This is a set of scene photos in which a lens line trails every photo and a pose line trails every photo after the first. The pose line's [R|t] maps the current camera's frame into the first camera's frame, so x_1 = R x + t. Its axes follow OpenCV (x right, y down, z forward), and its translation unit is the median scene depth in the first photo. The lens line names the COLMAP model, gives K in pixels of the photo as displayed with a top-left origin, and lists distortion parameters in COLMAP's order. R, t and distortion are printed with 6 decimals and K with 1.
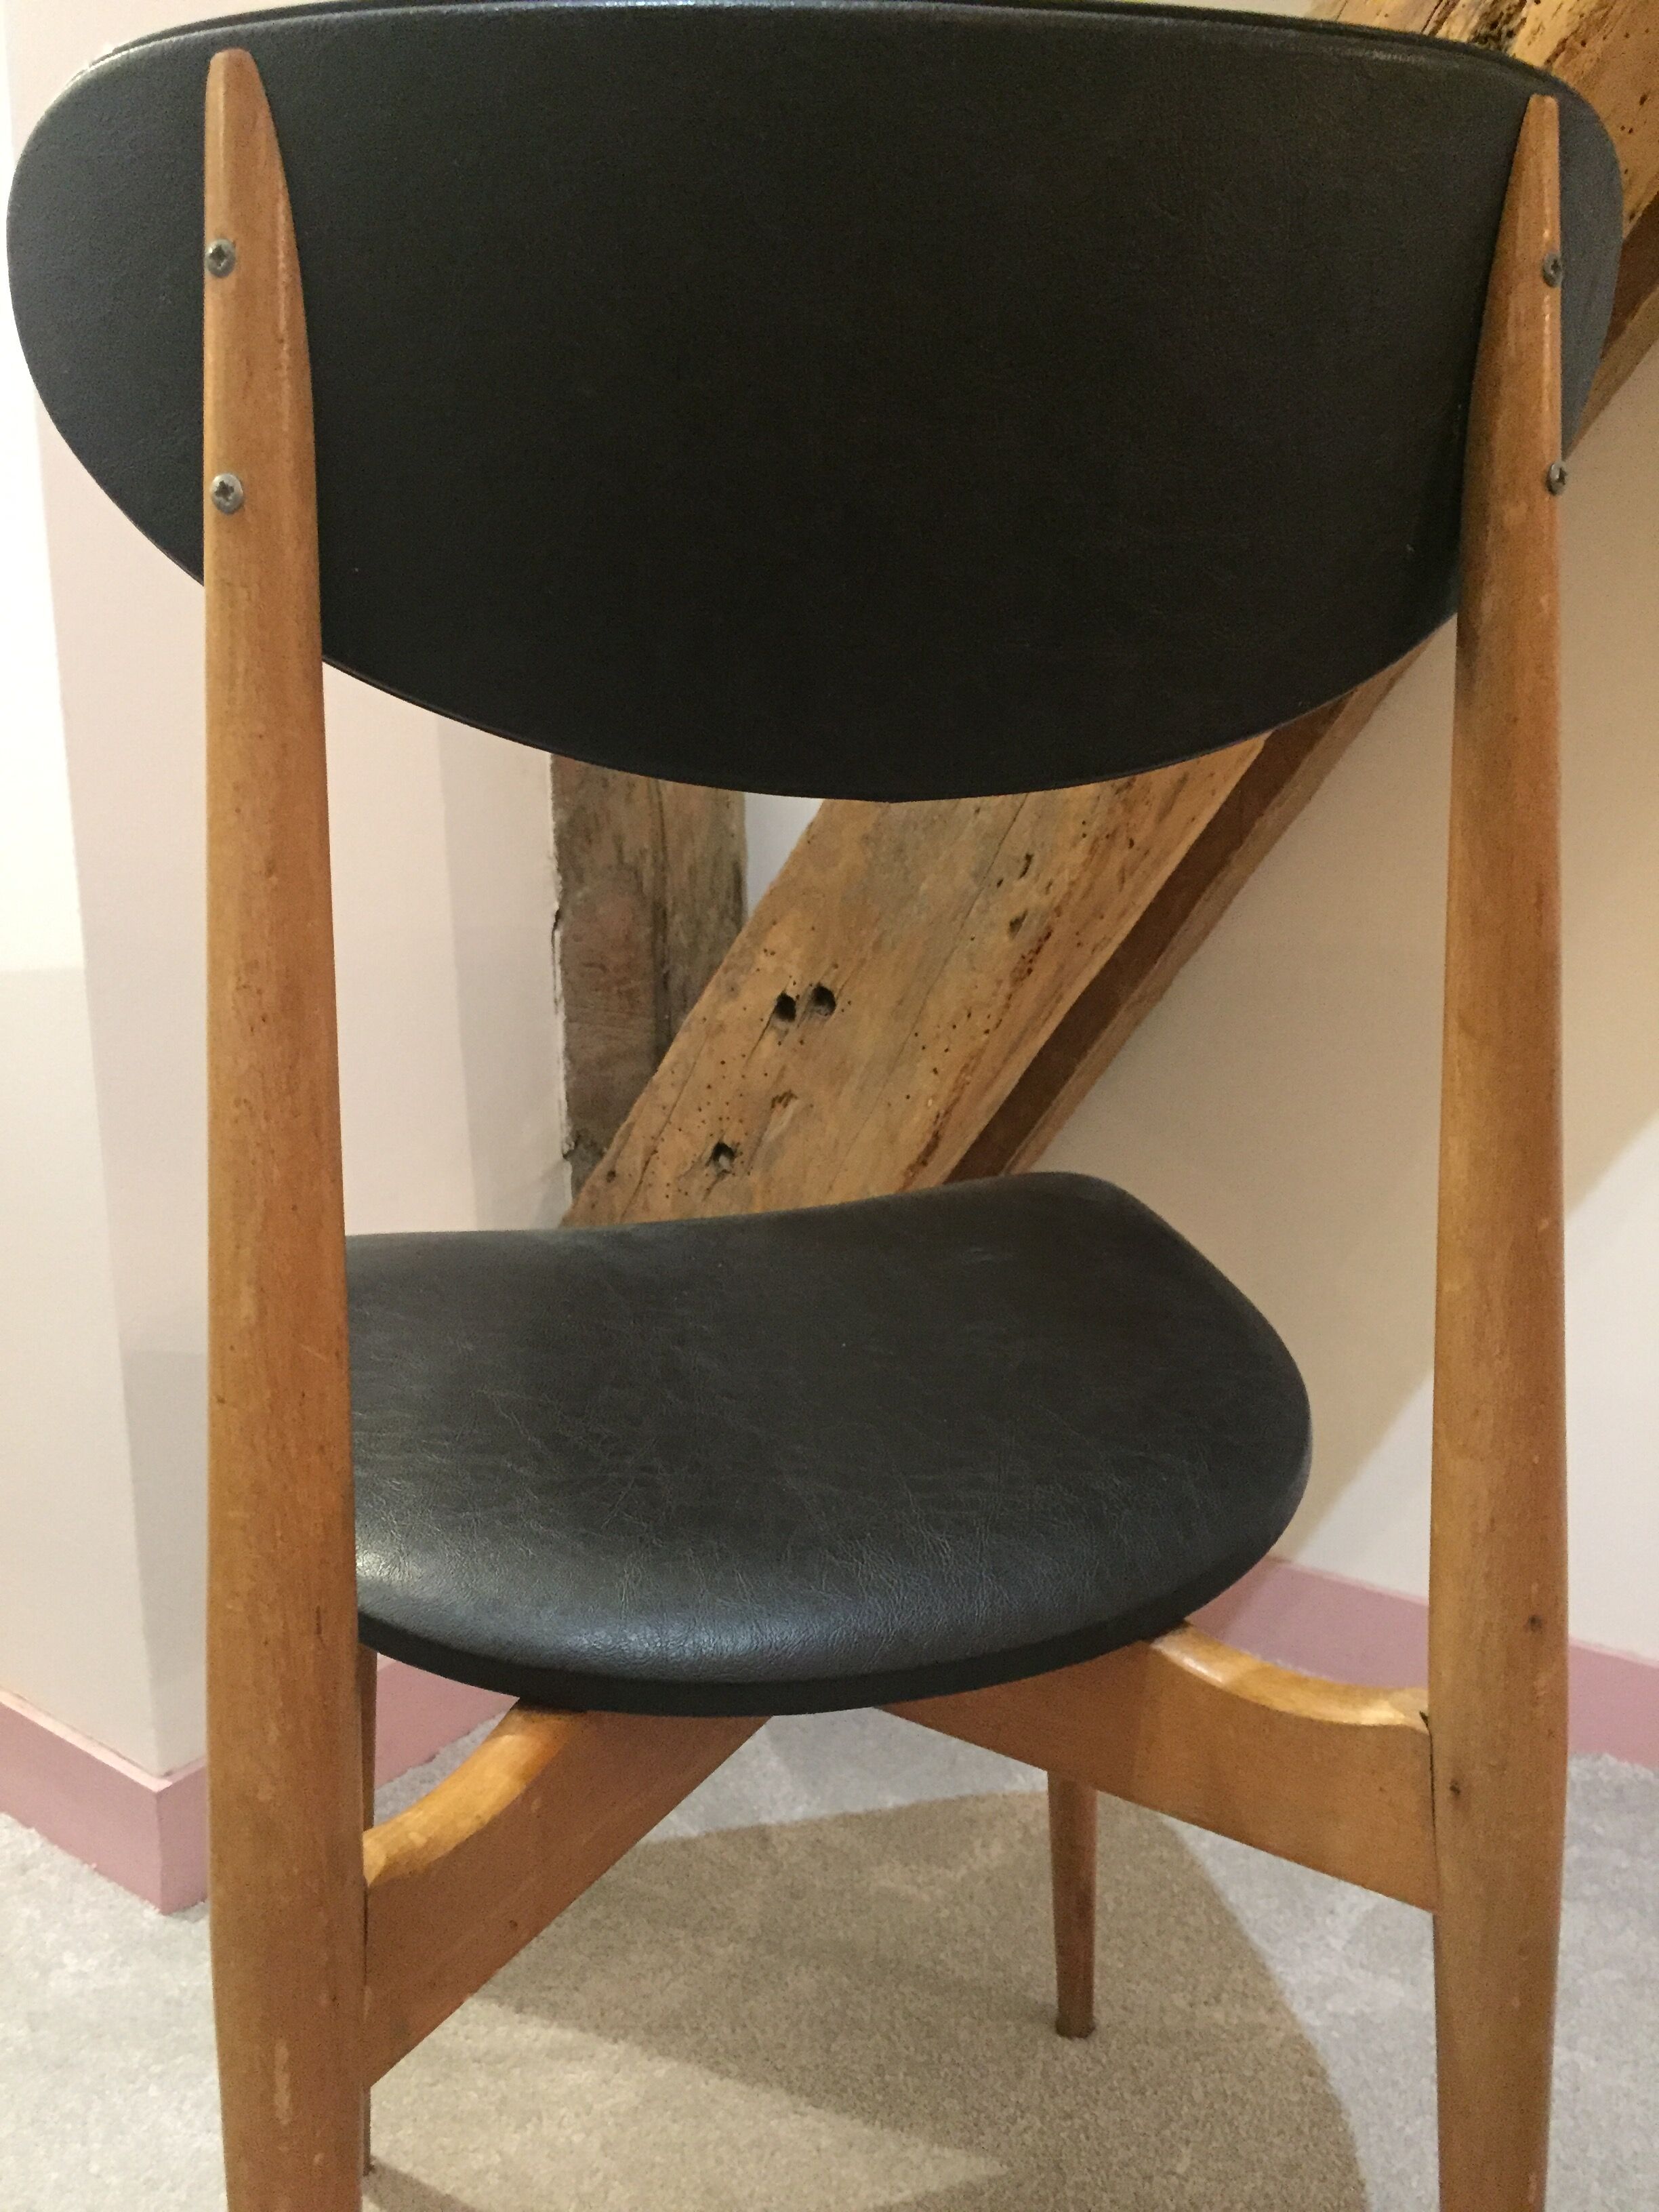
lens RADIAL K [[1921.9, 0, 820.6], [0, 1921.9, 1095.4], [0, 0, 1]] dist [0.088123, -0.148740]
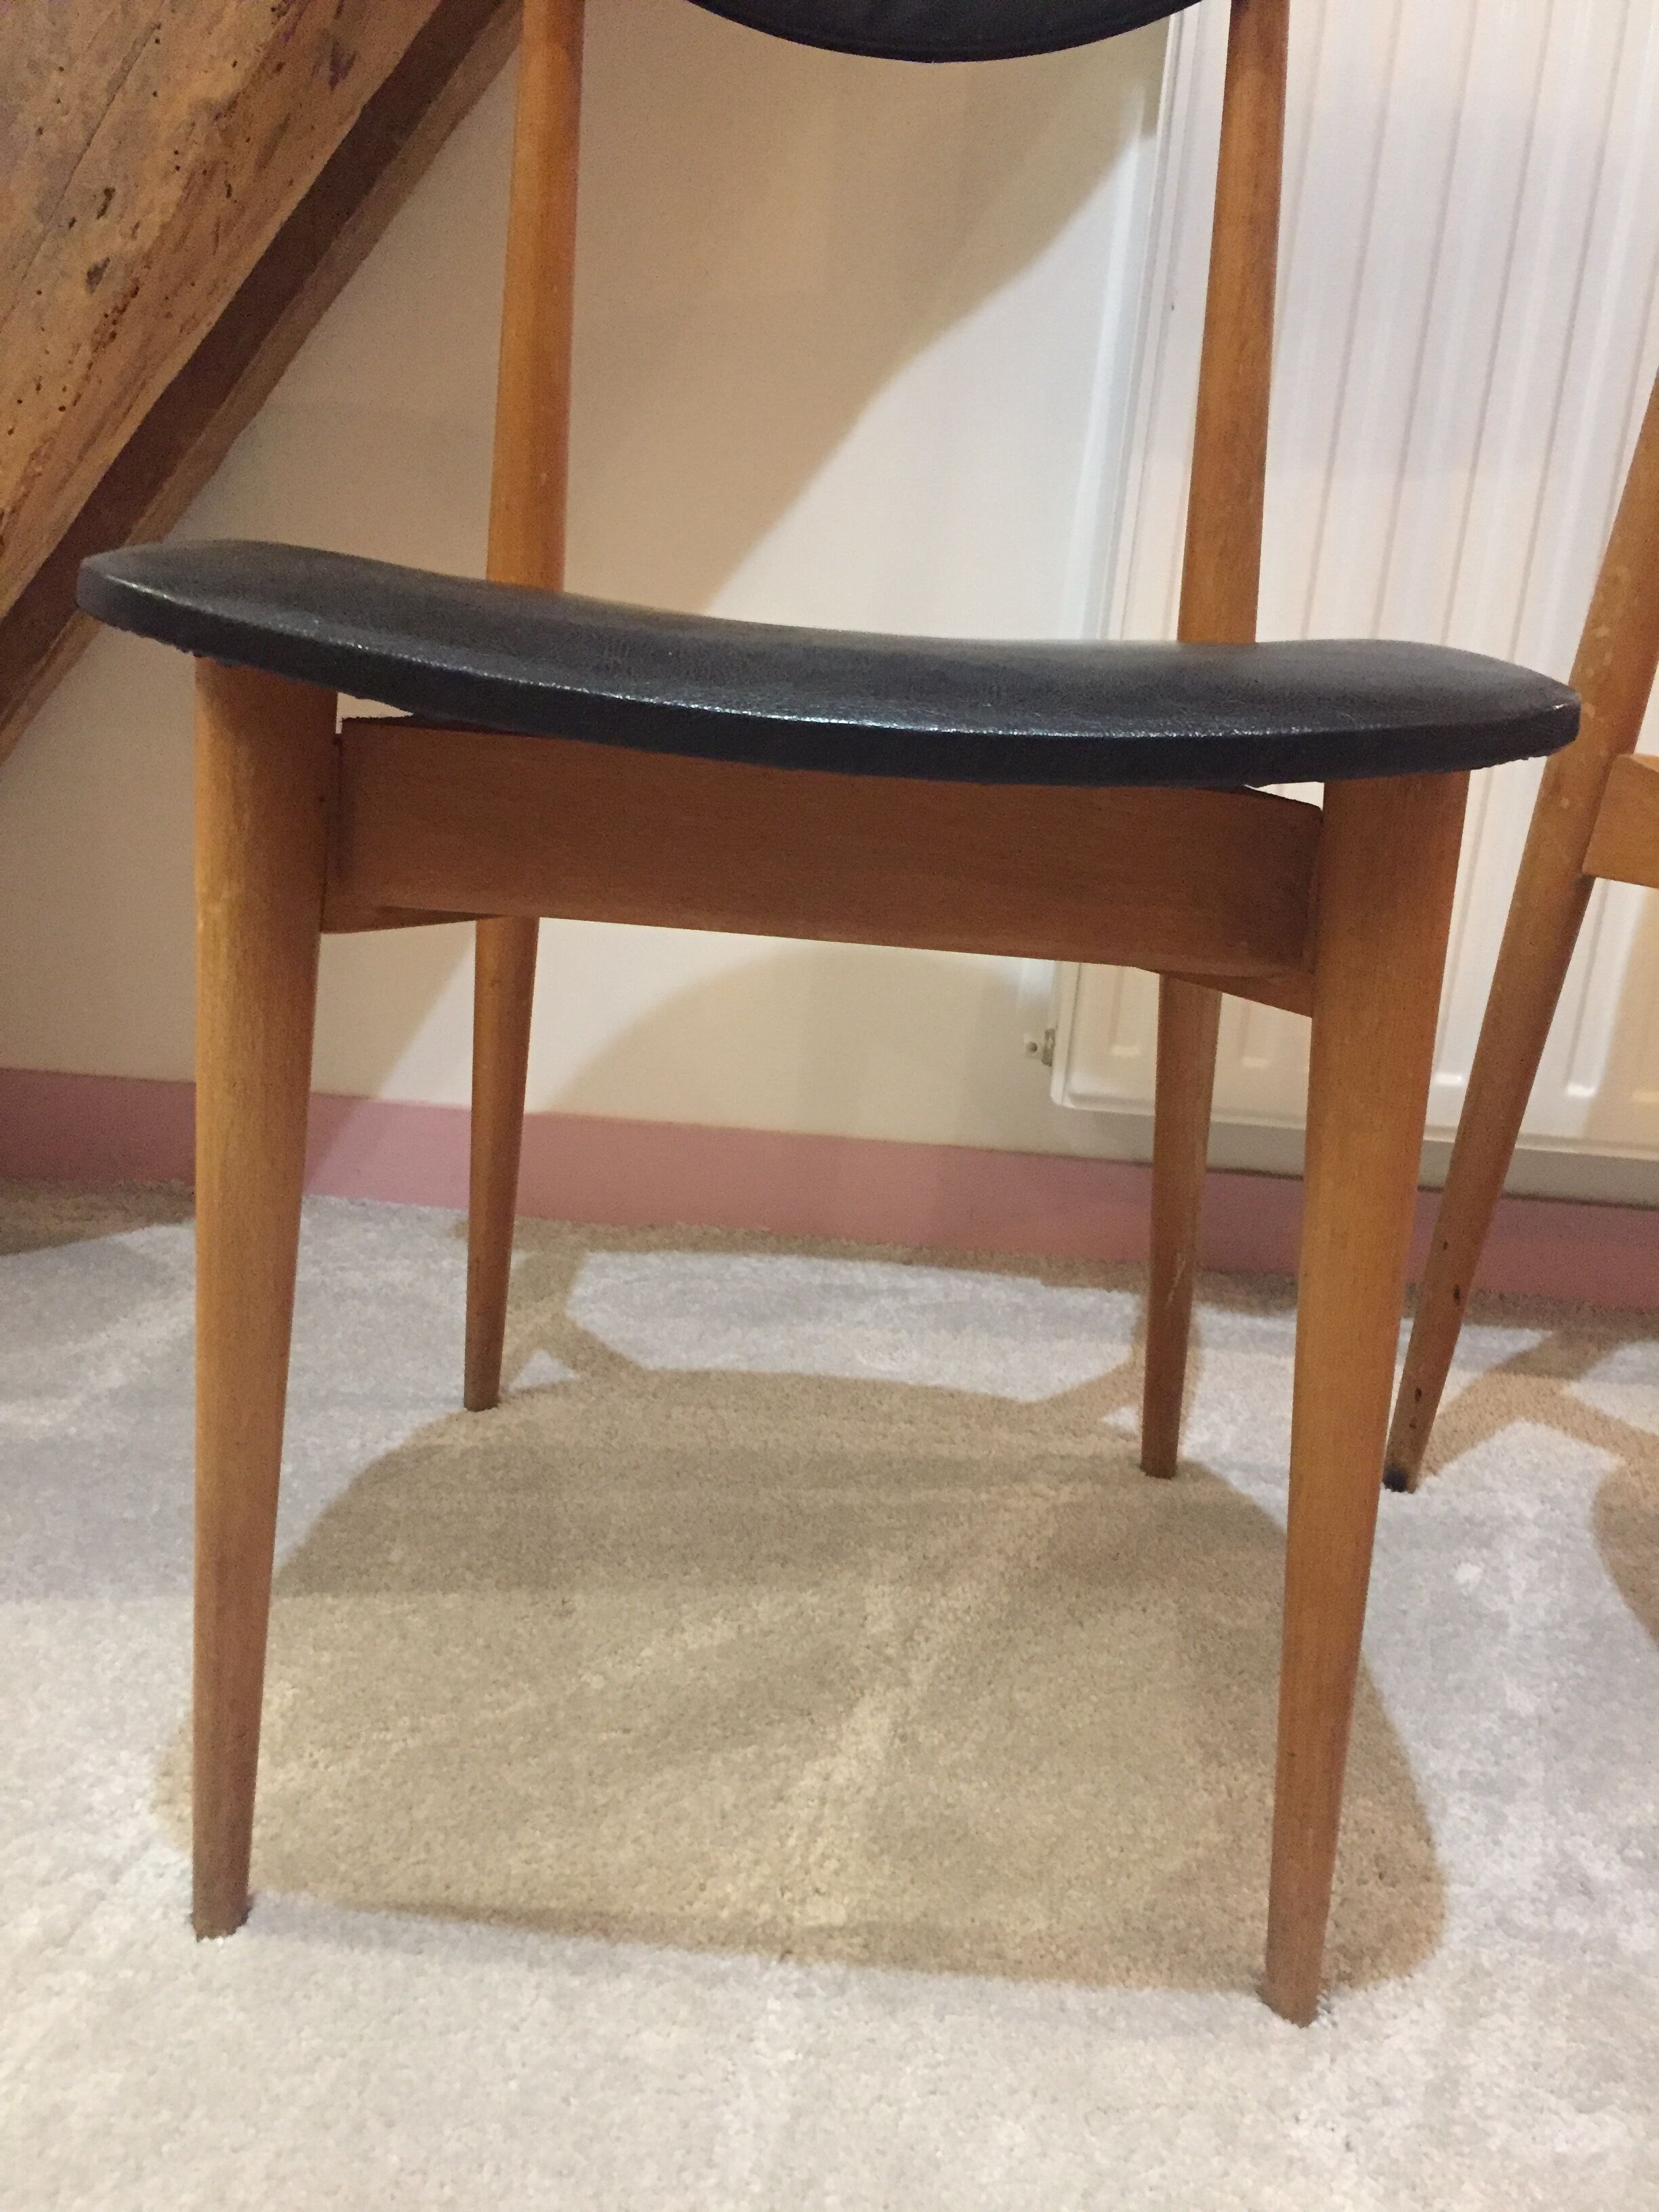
lens RADIAL K [[1921.9, 0, 848.0], [0, 1921.9, 1121.3], [0, 0, 1]] dist [0.088123, -0.148740]
pose [[0.832903, -0.082349, 0.547257, -0.125364], [0.034387, 0.994657, 0.097335, 0.213560], [-0.552349, -0.062252, 0.831285, 0.060038]]
